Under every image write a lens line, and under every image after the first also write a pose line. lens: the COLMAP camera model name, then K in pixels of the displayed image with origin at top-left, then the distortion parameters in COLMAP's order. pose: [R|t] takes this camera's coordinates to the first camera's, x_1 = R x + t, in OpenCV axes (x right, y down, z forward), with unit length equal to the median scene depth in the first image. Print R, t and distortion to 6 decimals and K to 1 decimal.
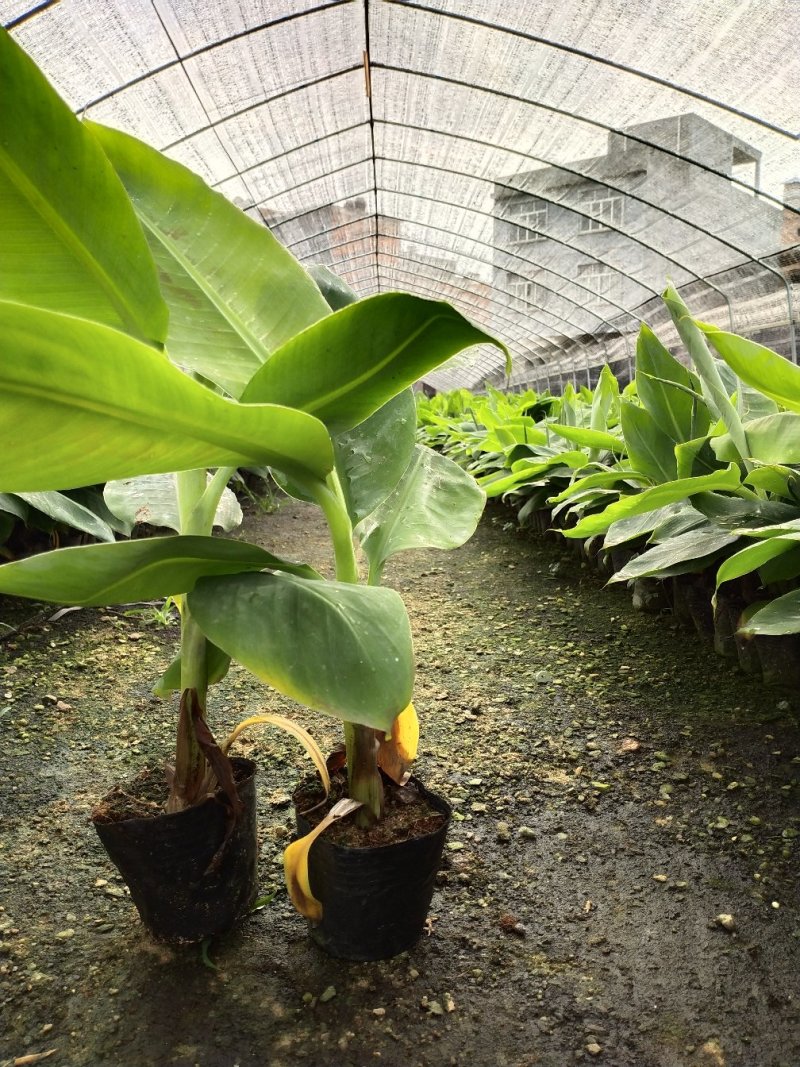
lens RADIAL K [[844.8, 0, 402.6], [0, 844.8, 538.3], [0, 0, 1]] dist [0.017366, -0.037186]
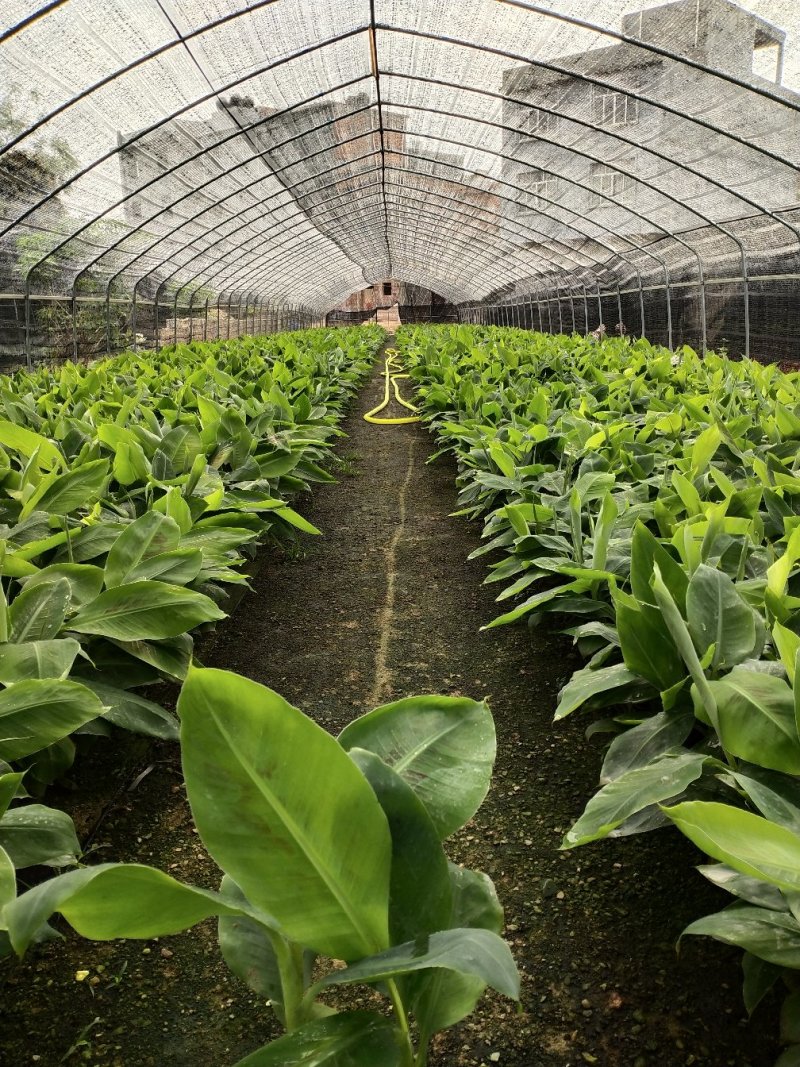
lens RADIAL K [[844.8, 0, 401.1], [0, 844.8, 524.1], [0, 0, 1]] dist [0.017366, -0.037186]
pose [[0.999705, -0.018594, -0.015634, -0.003665], [0.020297, 0.992930, 0.116953, -0.104118], [0.013349, -0.117236, 0.993014, -0.031945]]
